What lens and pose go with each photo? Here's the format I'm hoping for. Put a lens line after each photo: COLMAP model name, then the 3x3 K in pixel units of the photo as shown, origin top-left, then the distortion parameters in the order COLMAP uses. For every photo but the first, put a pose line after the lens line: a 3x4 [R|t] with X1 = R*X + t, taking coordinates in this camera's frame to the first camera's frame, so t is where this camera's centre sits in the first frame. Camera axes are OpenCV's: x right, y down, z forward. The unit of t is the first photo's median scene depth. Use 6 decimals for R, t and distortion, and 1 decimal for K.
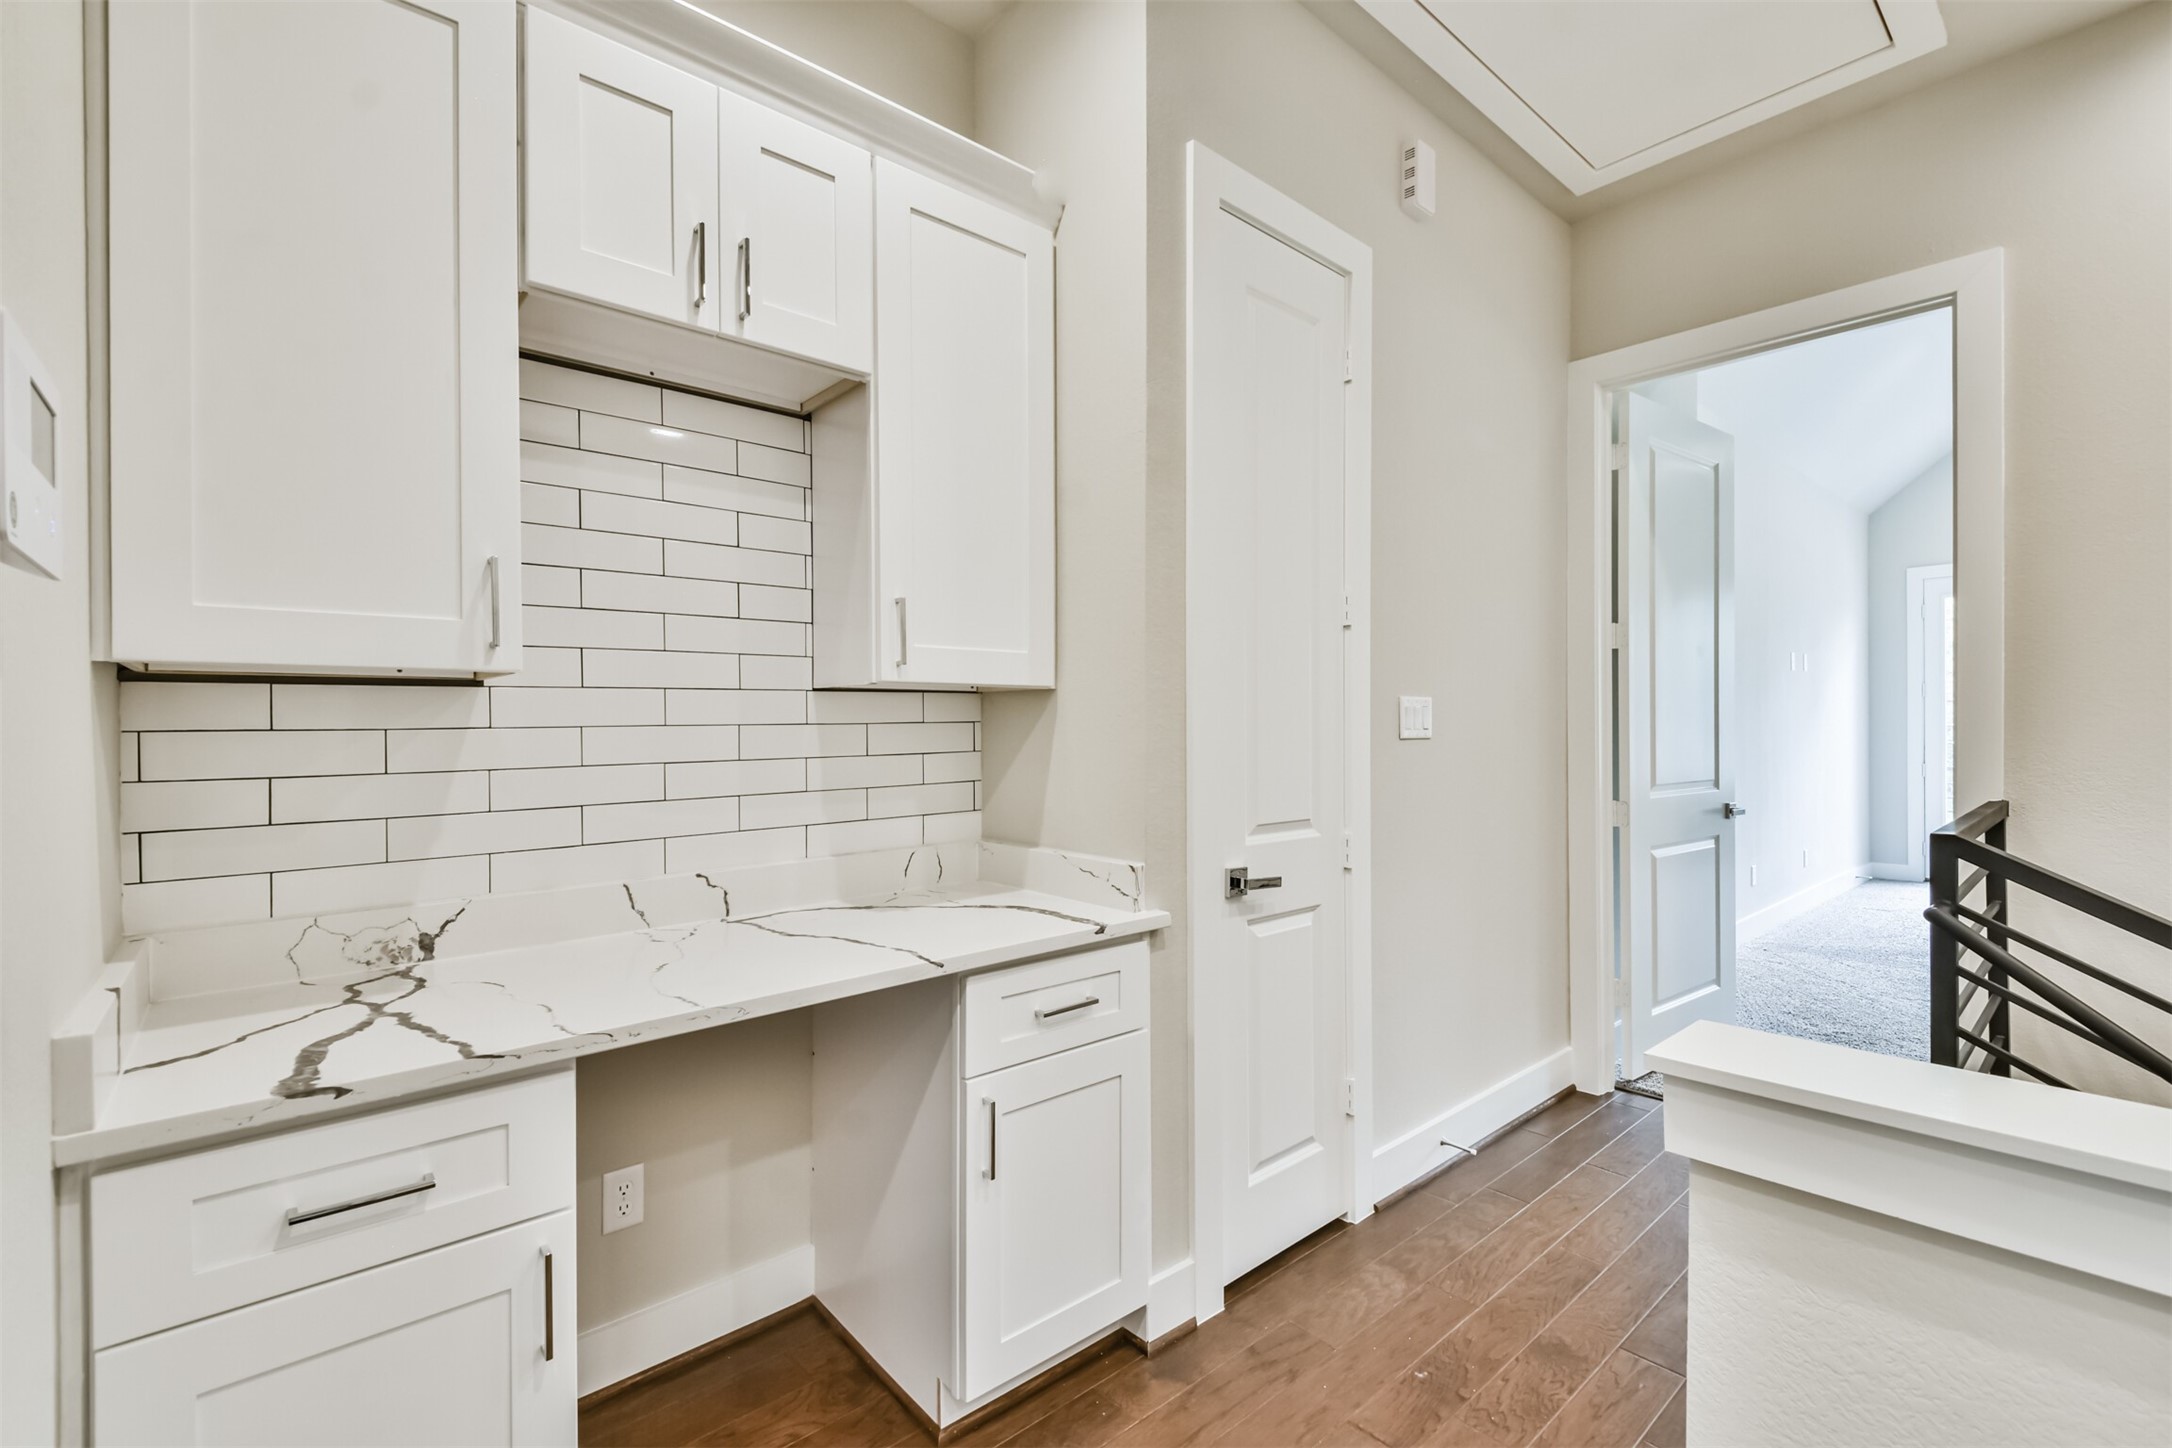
lens RADIAL K [[944.0, 0, 1083.1], [0, 944.0, 717.6], [0, 0, 1]] dist [0.026607, -0.010024]
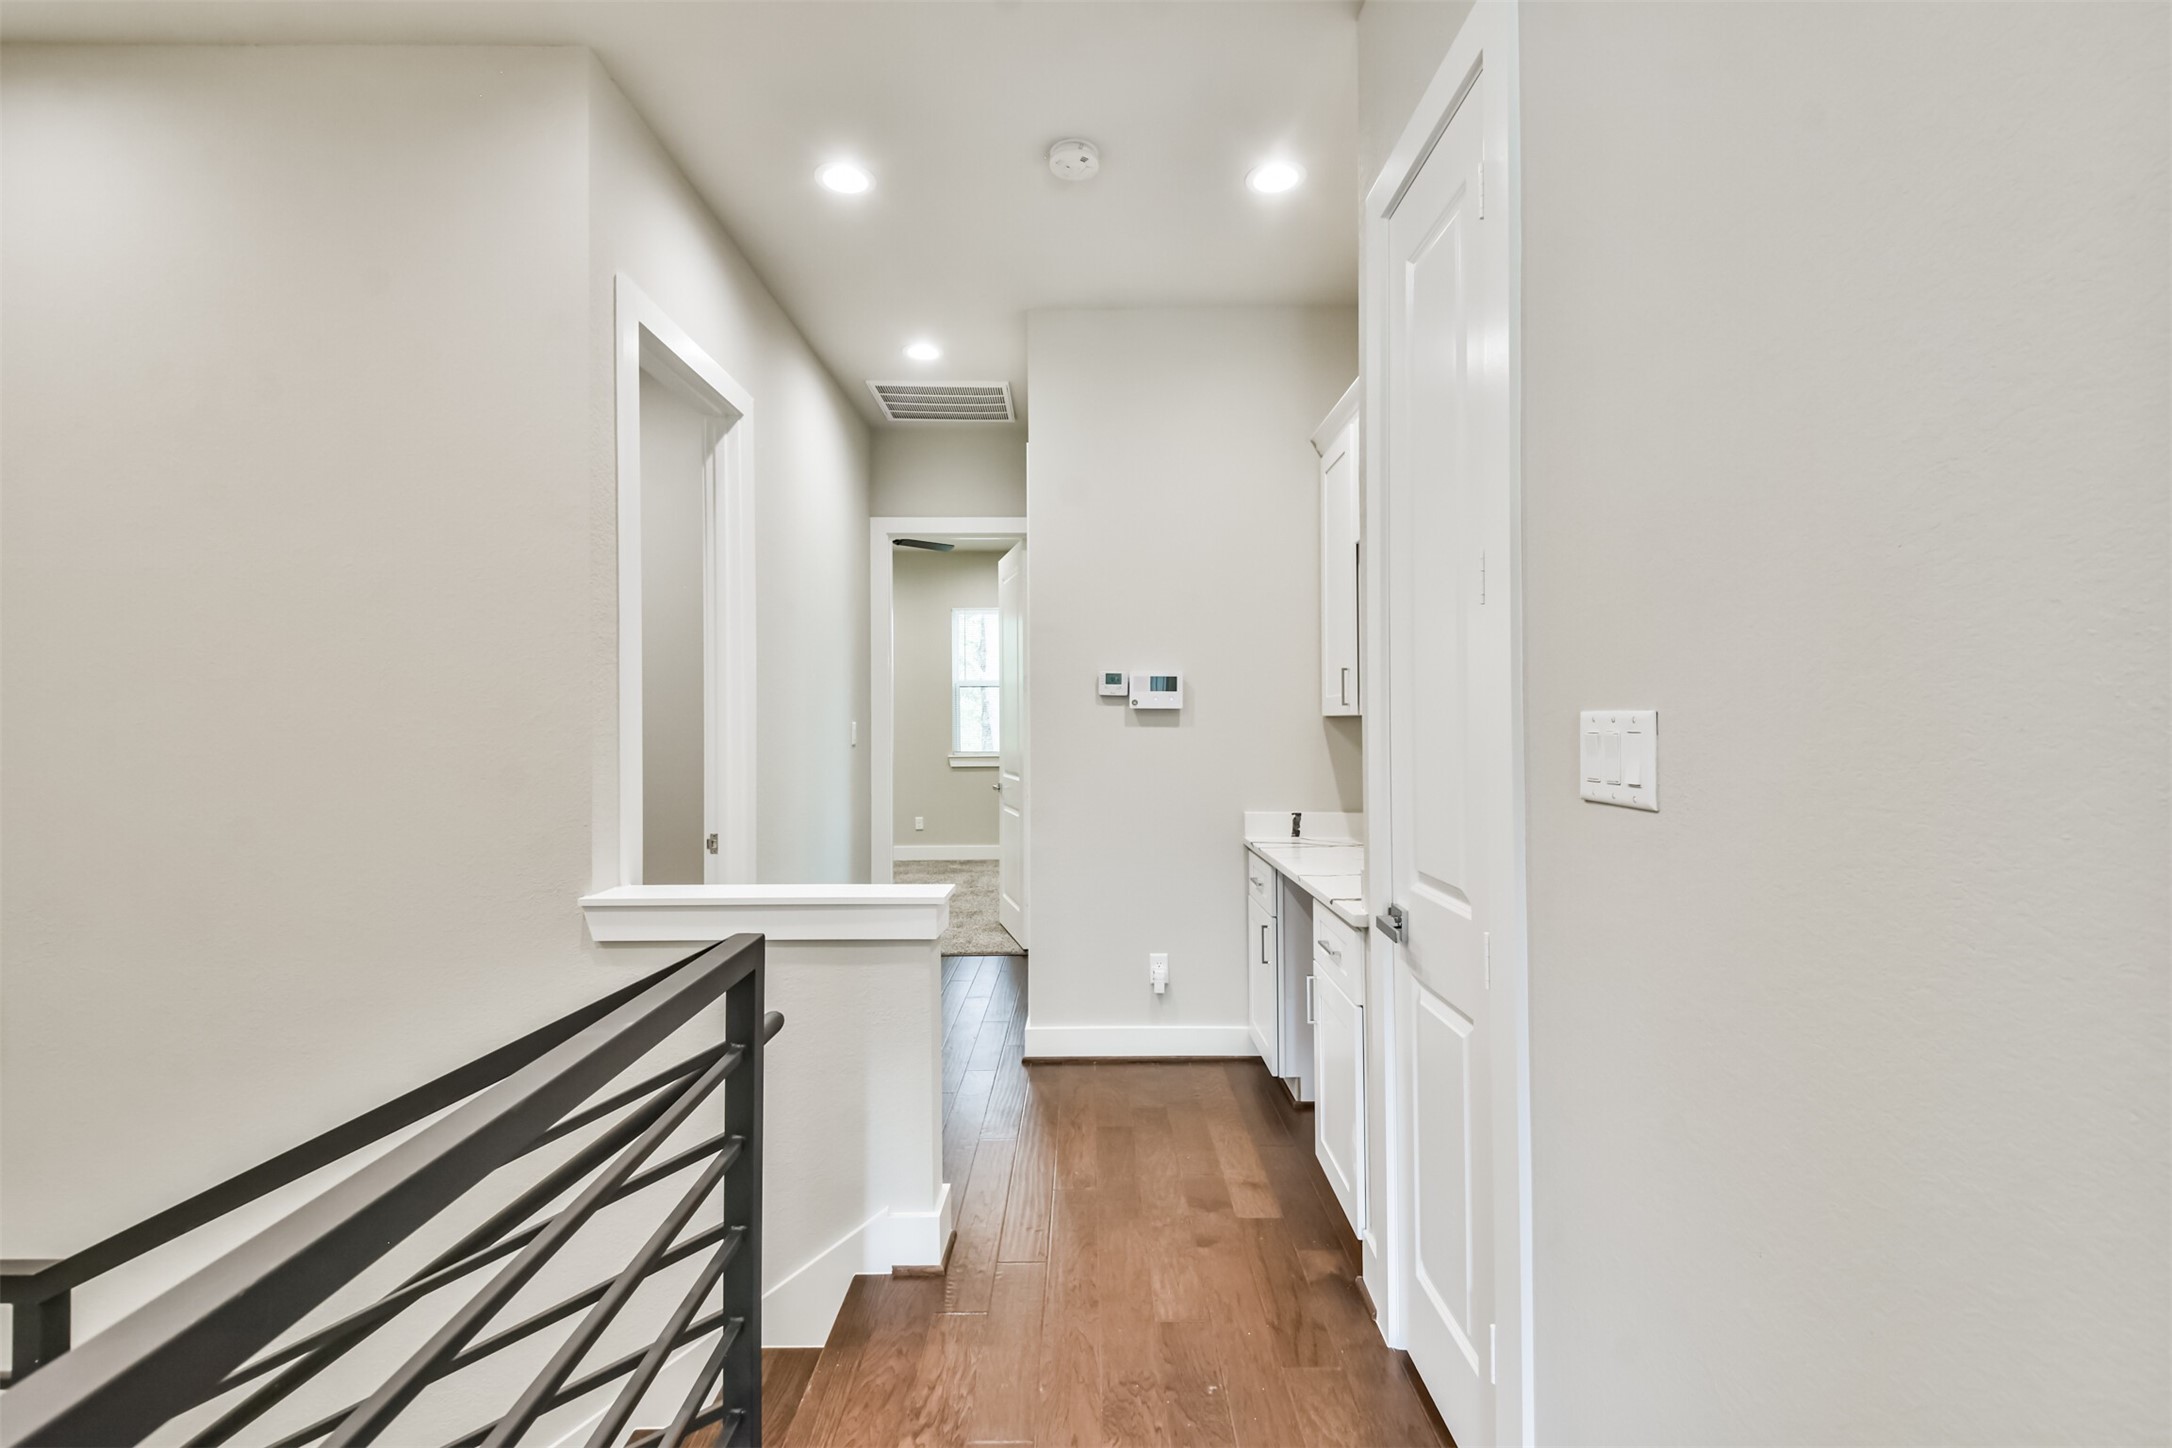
lens RADIAL K [[944.0, 0, 1083.8], [0, 944.0, 711.5], [0, 0, 1]] dist [0.026607, -0.010024]
pose [[-0.638138, 0.013025, -0.769812, 1.222014], [0.003006, 0.999891, 0.014426, -0.041029], [0.769916, 0.006891, -0.638108, 1.555605]]
